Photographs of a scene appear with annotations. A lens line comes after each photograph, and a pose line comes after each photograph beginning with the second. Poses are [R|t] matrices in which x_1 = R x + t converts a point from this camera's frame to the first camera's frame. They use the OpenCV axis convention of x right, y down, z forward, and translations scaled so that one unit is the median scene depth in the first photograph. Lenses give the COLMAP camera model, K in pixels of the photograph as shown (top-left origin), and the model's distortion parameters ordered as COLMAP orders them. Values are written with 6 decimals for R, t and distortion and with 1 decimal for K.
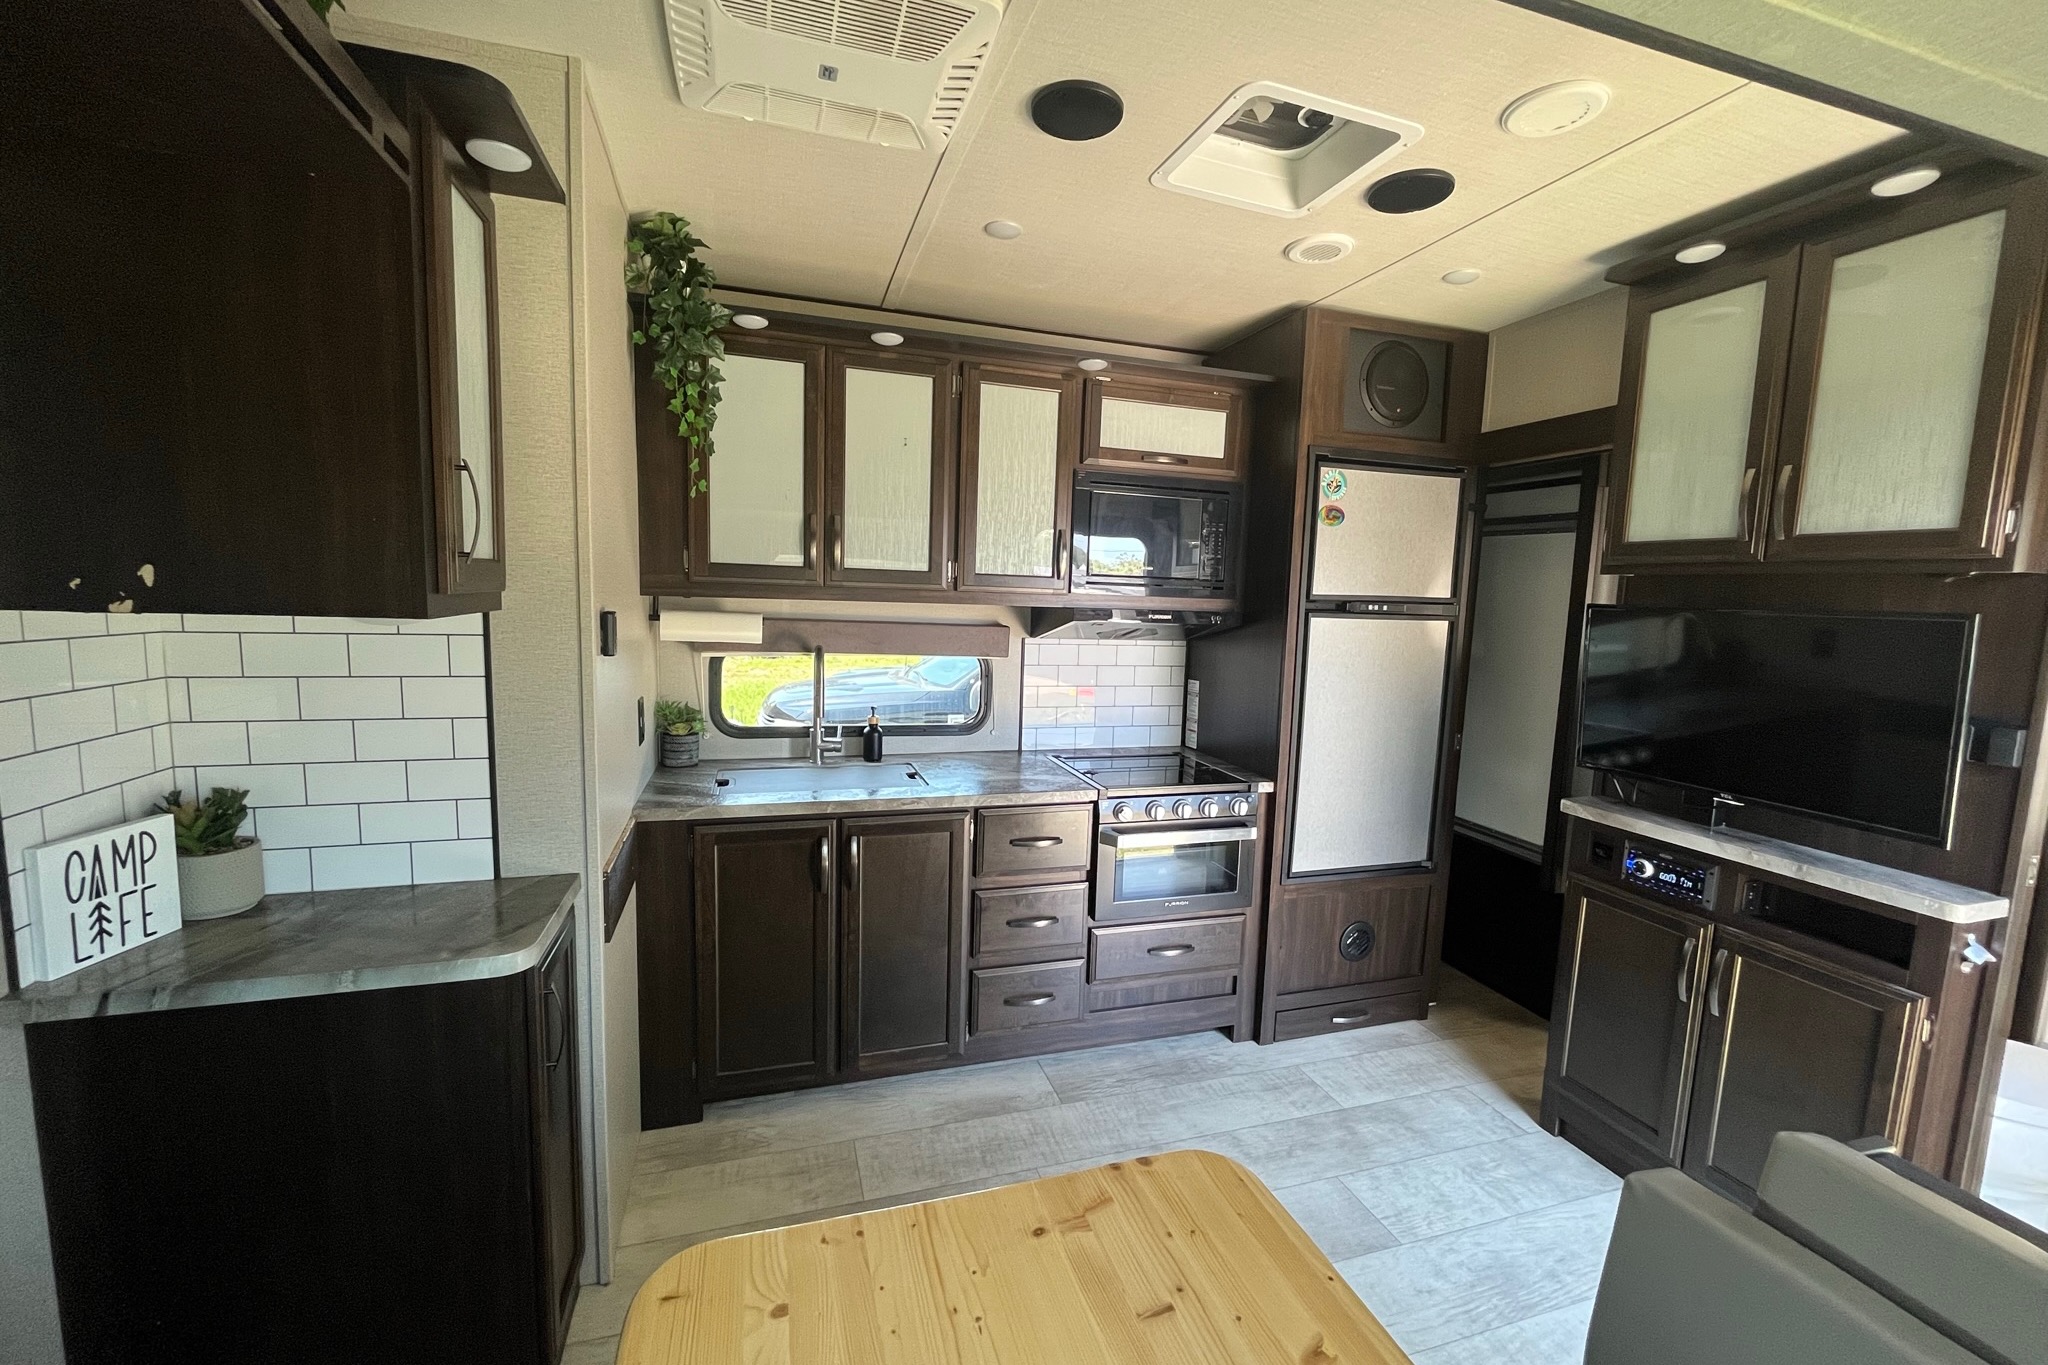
lens RADIAL K [[824.0, 0, 1024.0], [0, 824.0, 682.5], [0, 0, 1]] dist [-0.000285, 0.000059]
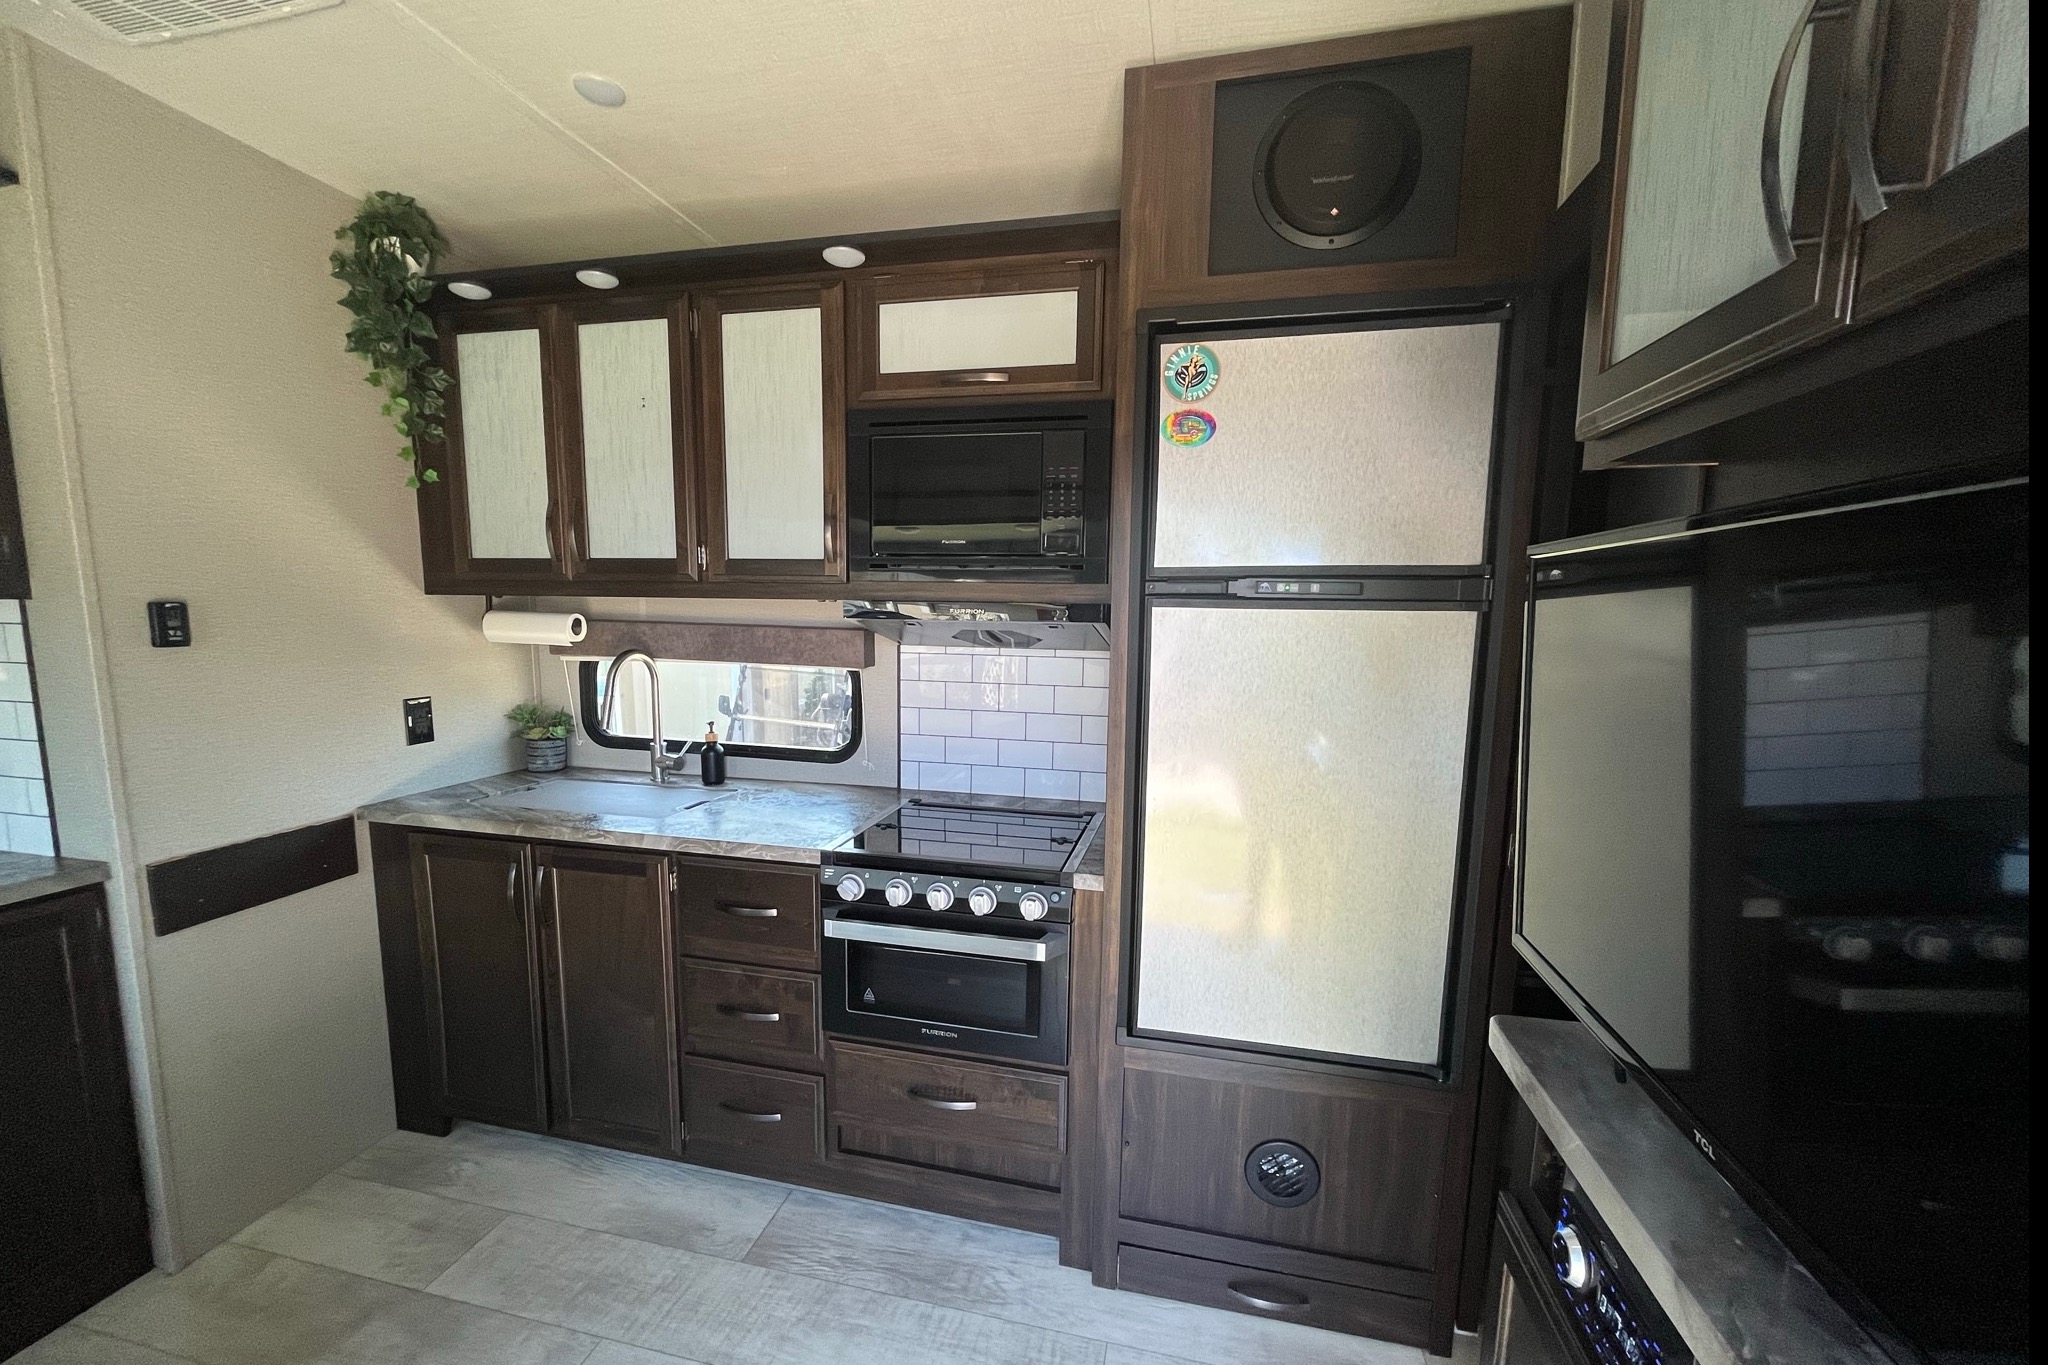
lens RADIAL K [[827.1, 0, 998.3], [0, 827.1, 714.5], [0, 0, 1]] dist [-0.001949, -0.000021]
pose [[0.855153, 0.046727, -0.516265, 0.575476], [-0.042270, 0.998898, 0.020393, -0.009695], [0.516649, 0.004383, 0.856186, 0.447911]]
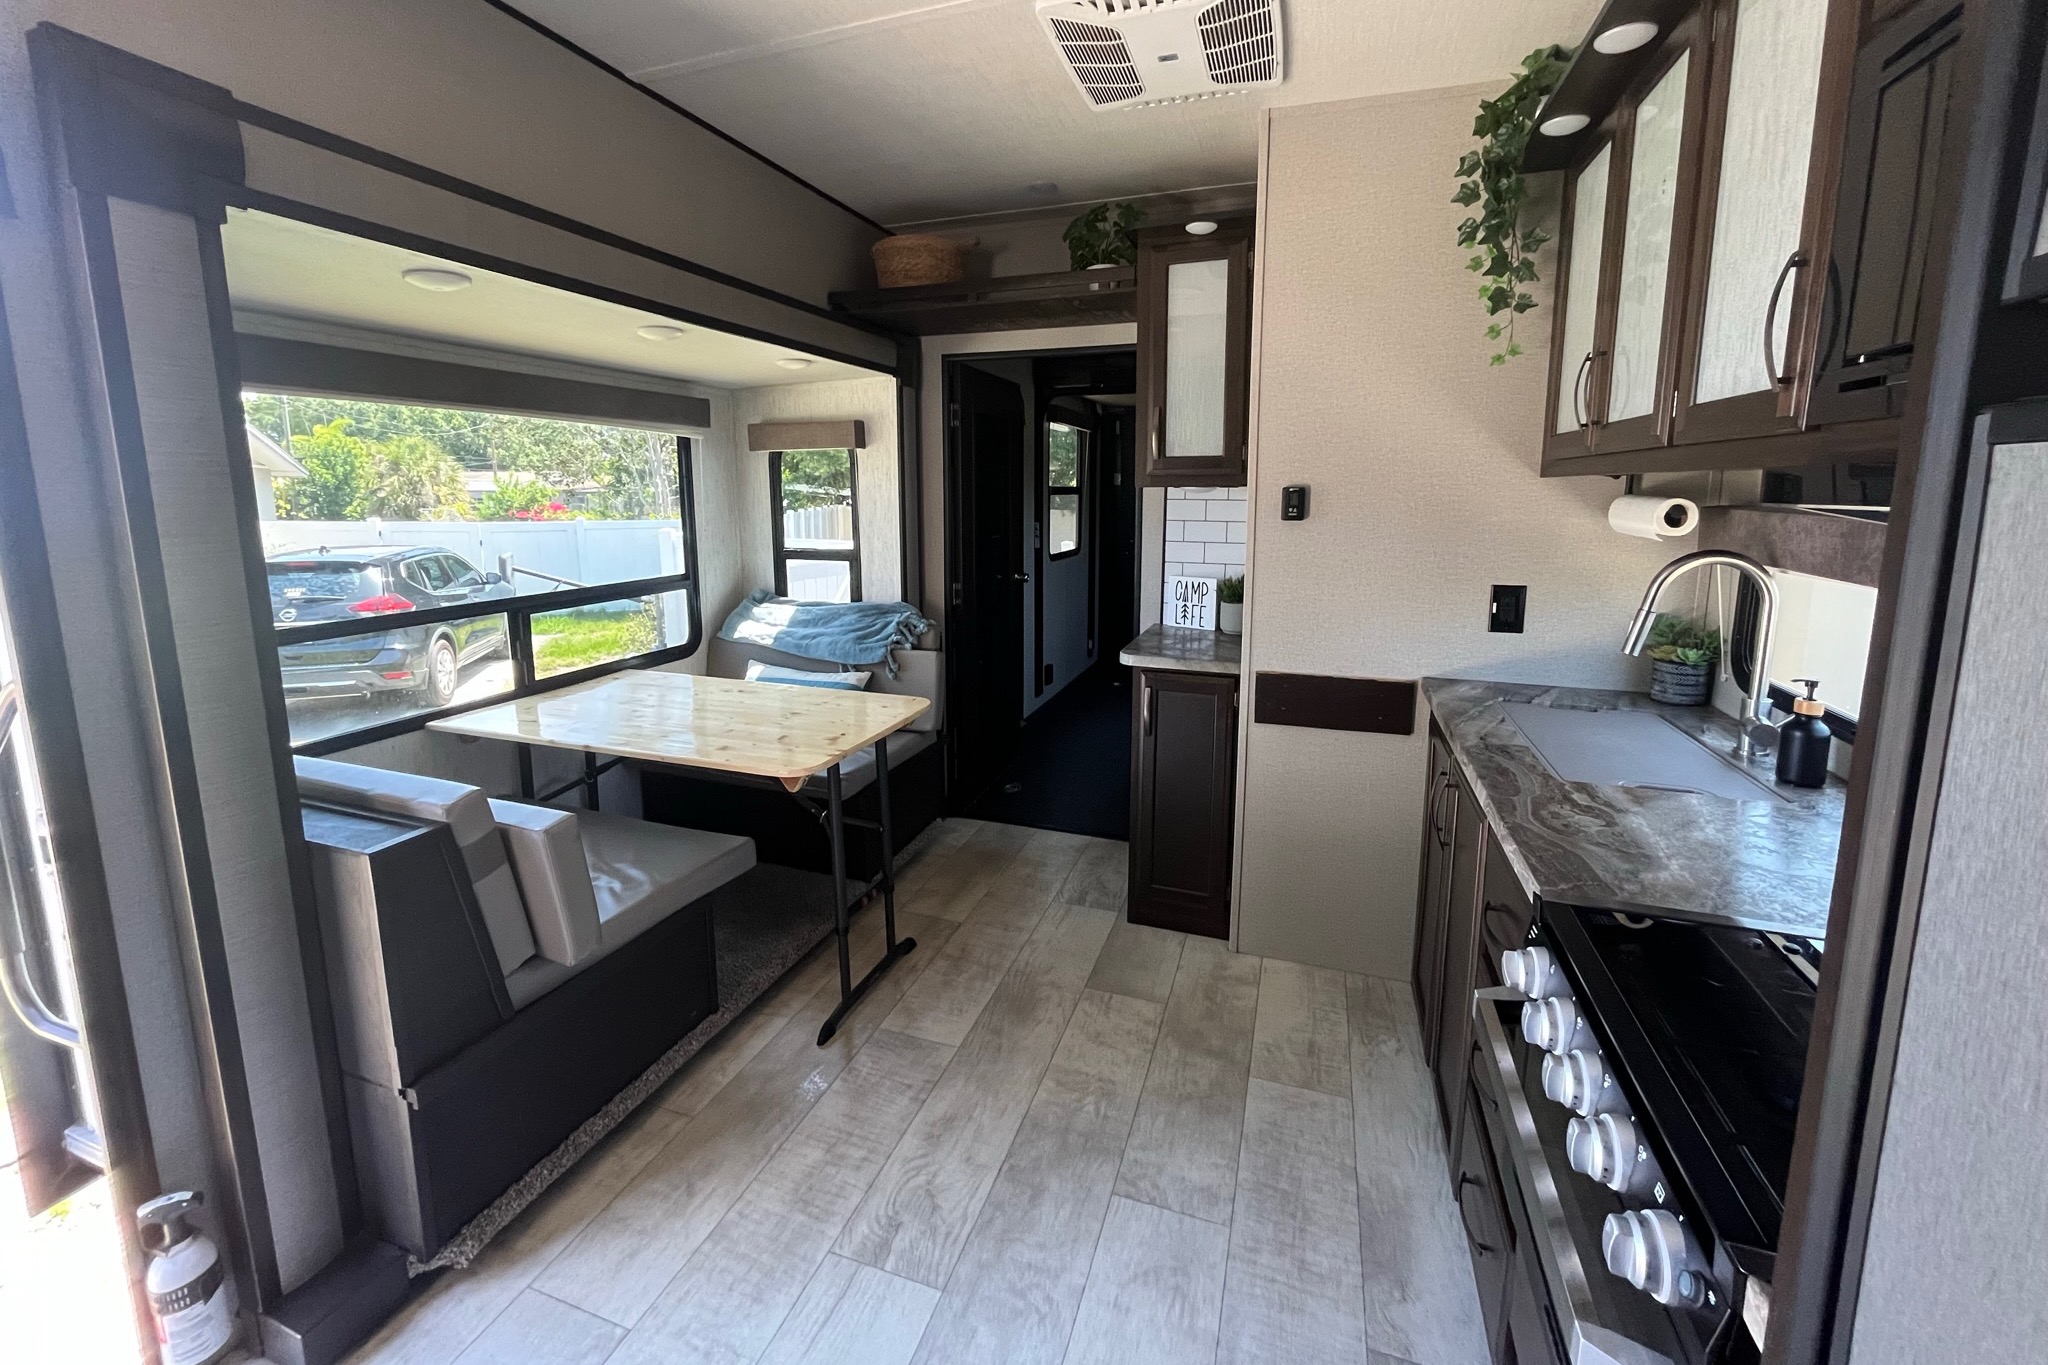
lens RADIAL K [[824.7, 0, 1025.1], [0, 824.7, 604.8], [0, 0, 1]] dist [-0.000109, -0.000021]
pose [[-0.596150, 0.082803, -0.798592, 0.564563], [-0.106791, 0.977652, 0.181089, -0.064457], [0.795739, 0.193238, -0.573984, 0.979407]]
